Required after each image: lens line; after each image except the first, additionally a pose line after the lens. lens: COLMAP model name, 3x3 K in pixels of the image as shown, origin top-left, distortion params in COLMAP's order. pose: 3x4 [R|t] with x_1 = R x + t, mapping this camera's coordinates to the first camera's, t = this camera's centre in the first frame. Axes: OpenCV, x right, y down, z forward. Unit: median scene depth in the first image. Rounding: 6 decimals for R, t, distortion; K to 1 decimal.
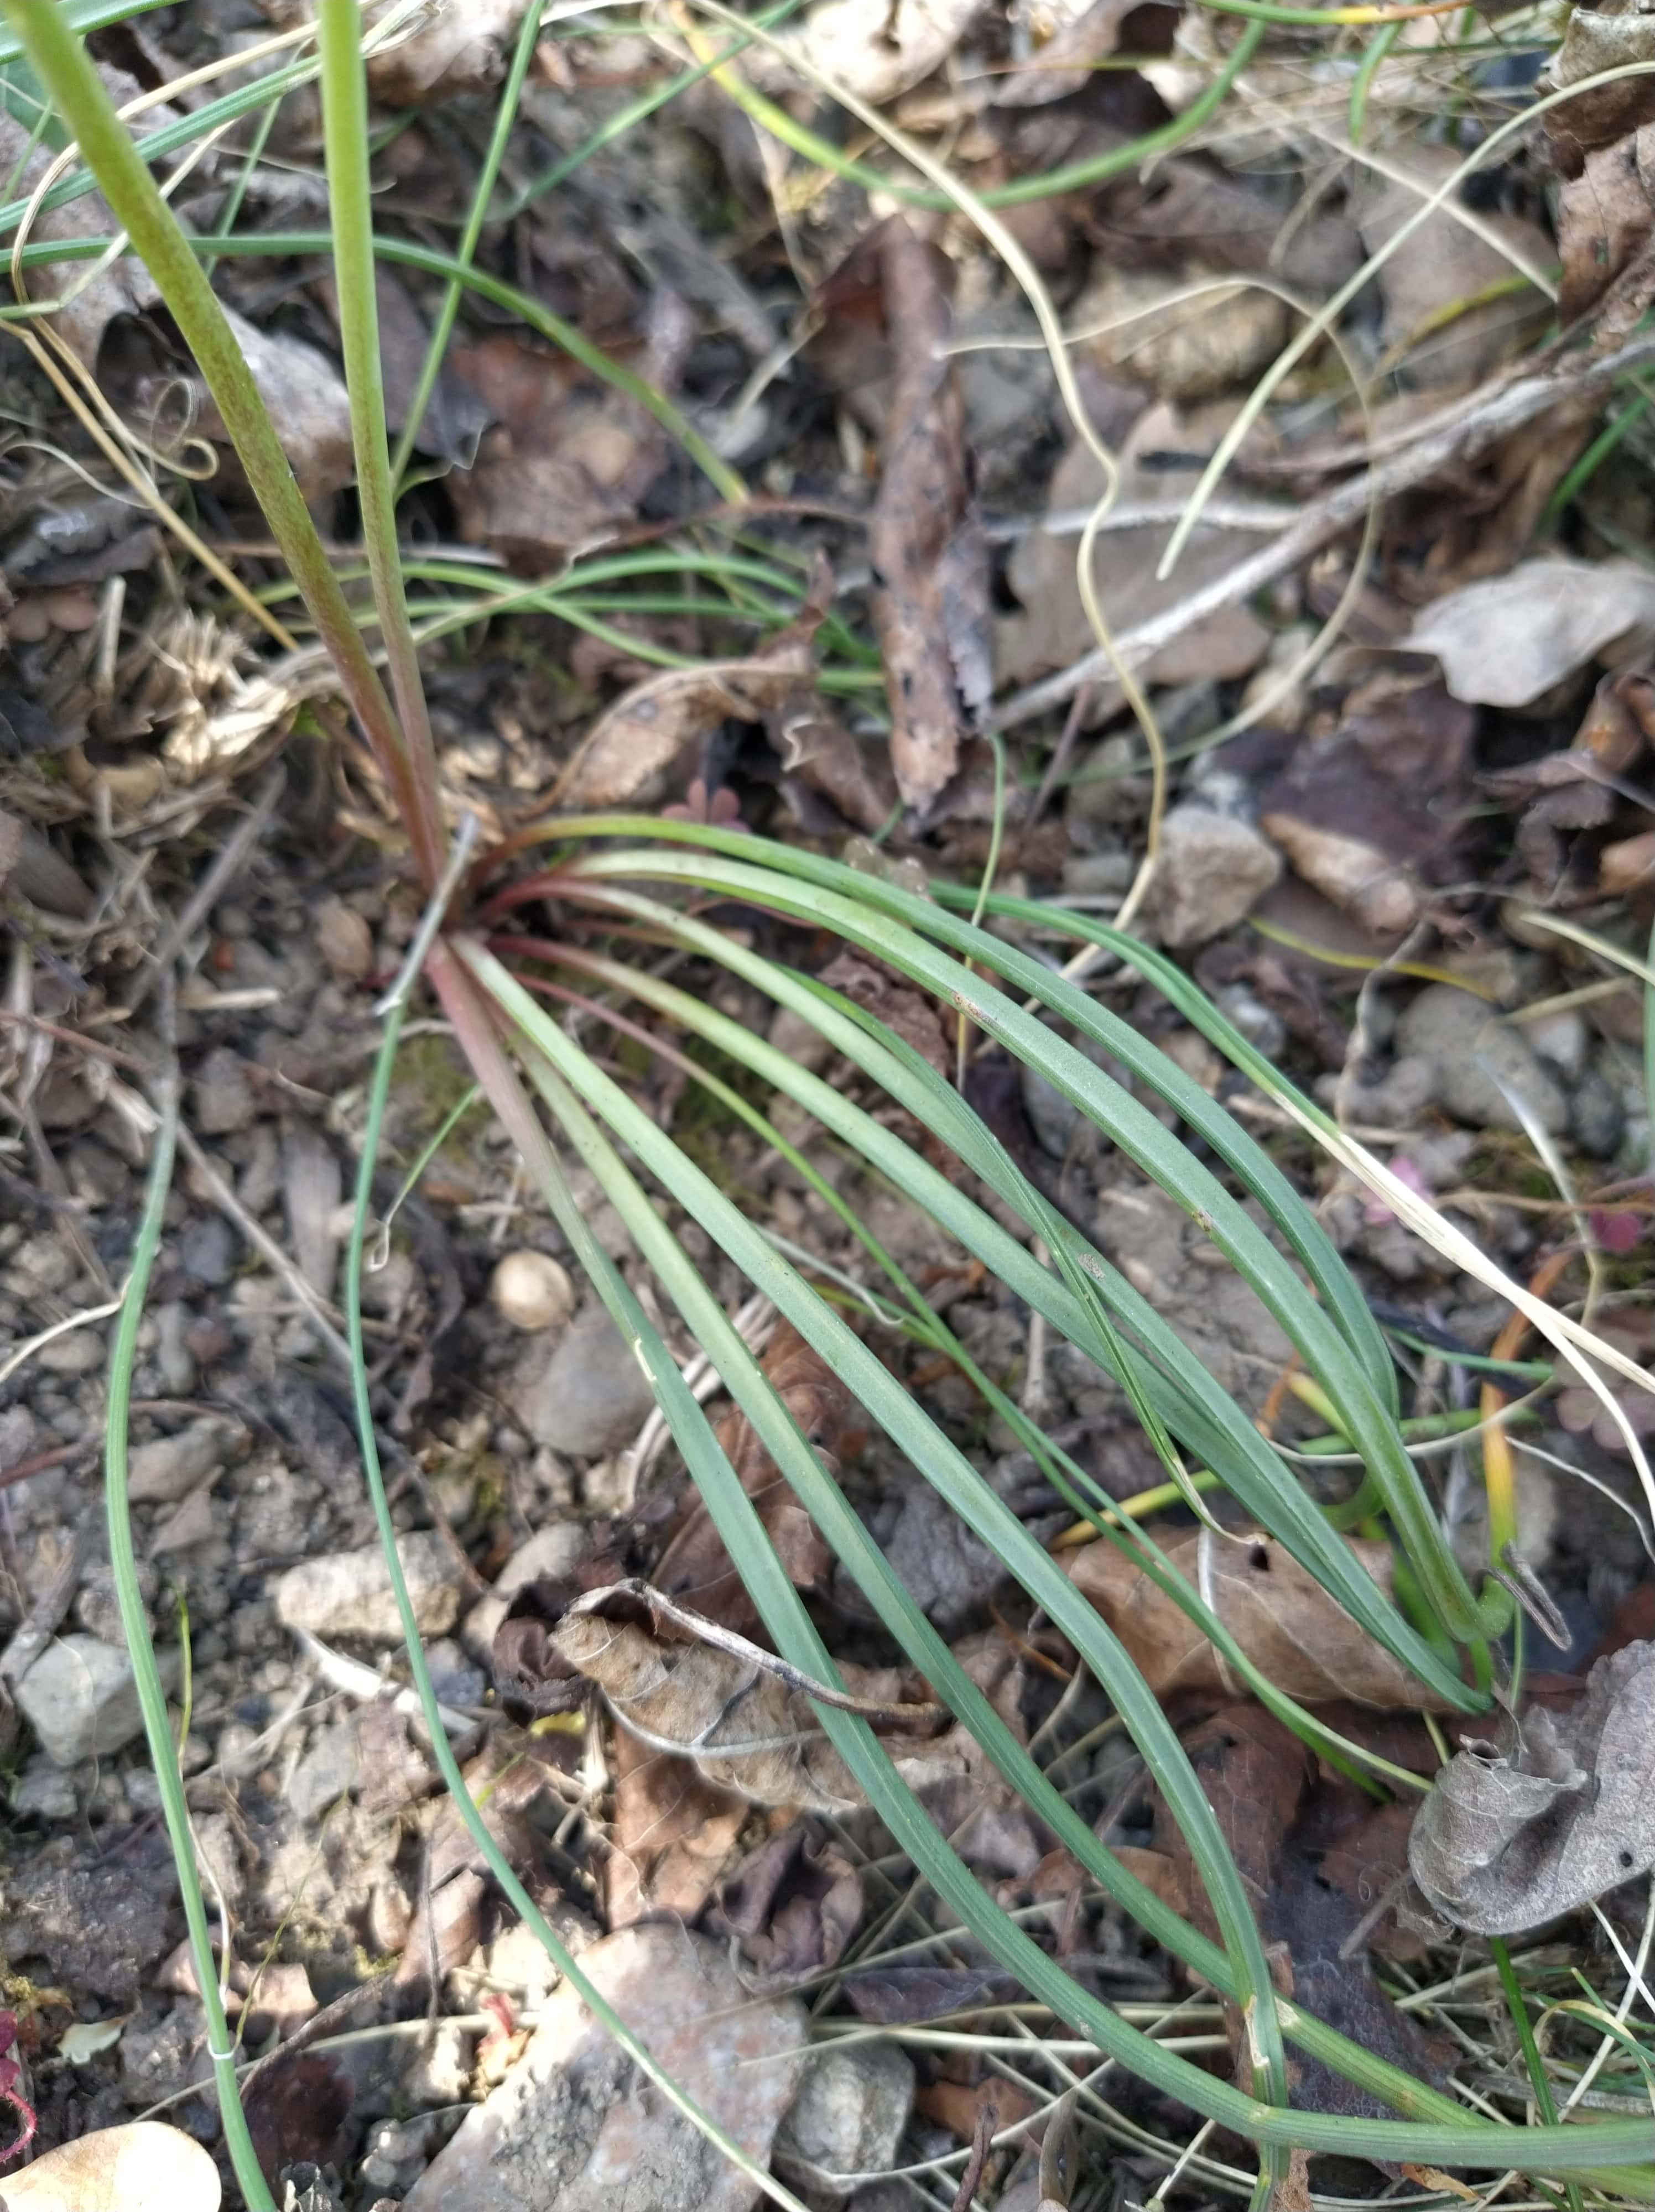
lens RADIAL K [[1528.0, 0, 827.5], [0, 1528.0, 1106.0], [0, 0, 1]] dist [-0.000157, -0.000604]
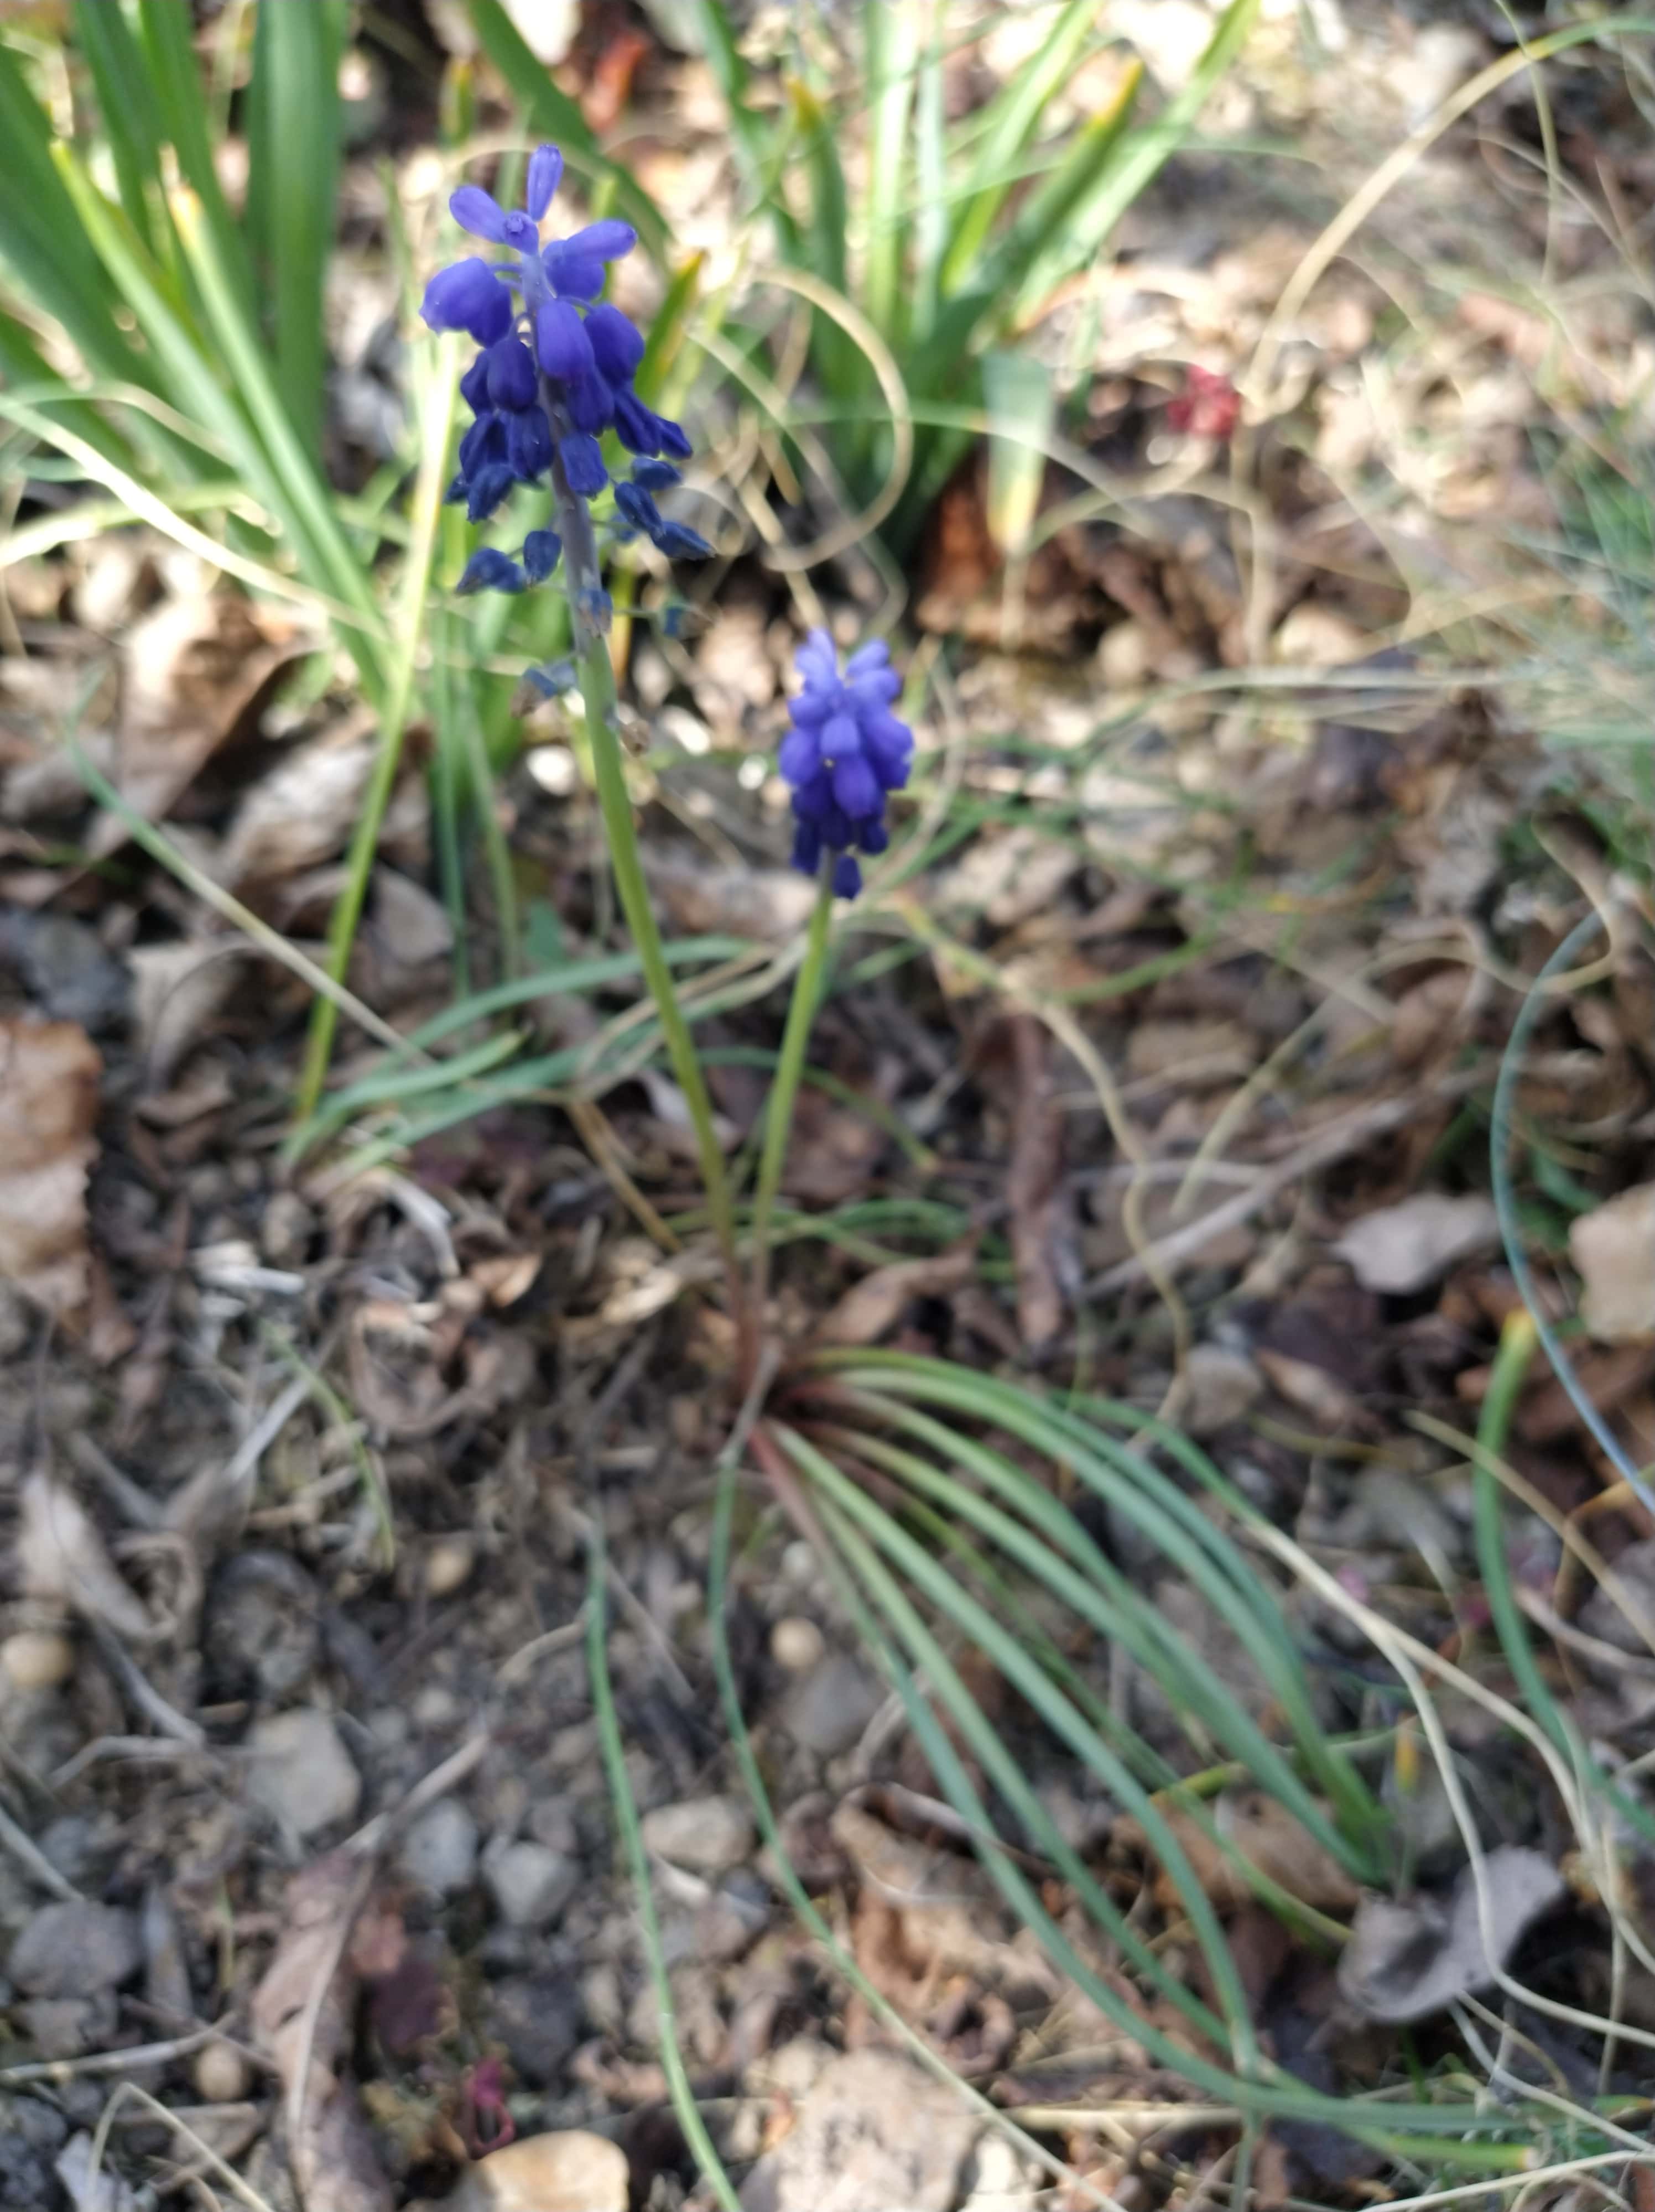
lens RADIAL K [[1767.6, 0, 827.5], [0, 1767.6, 1106.0], [0, 0, 1]] dist [0.006834, -0.094995]
pose [[0.997791, 0.000457, -0.066430, -0.040196], [-0.021112, 0.950314, -0.310576, 0.157587], [0.062987, 0.311293, 0.948224, -0.919130]]
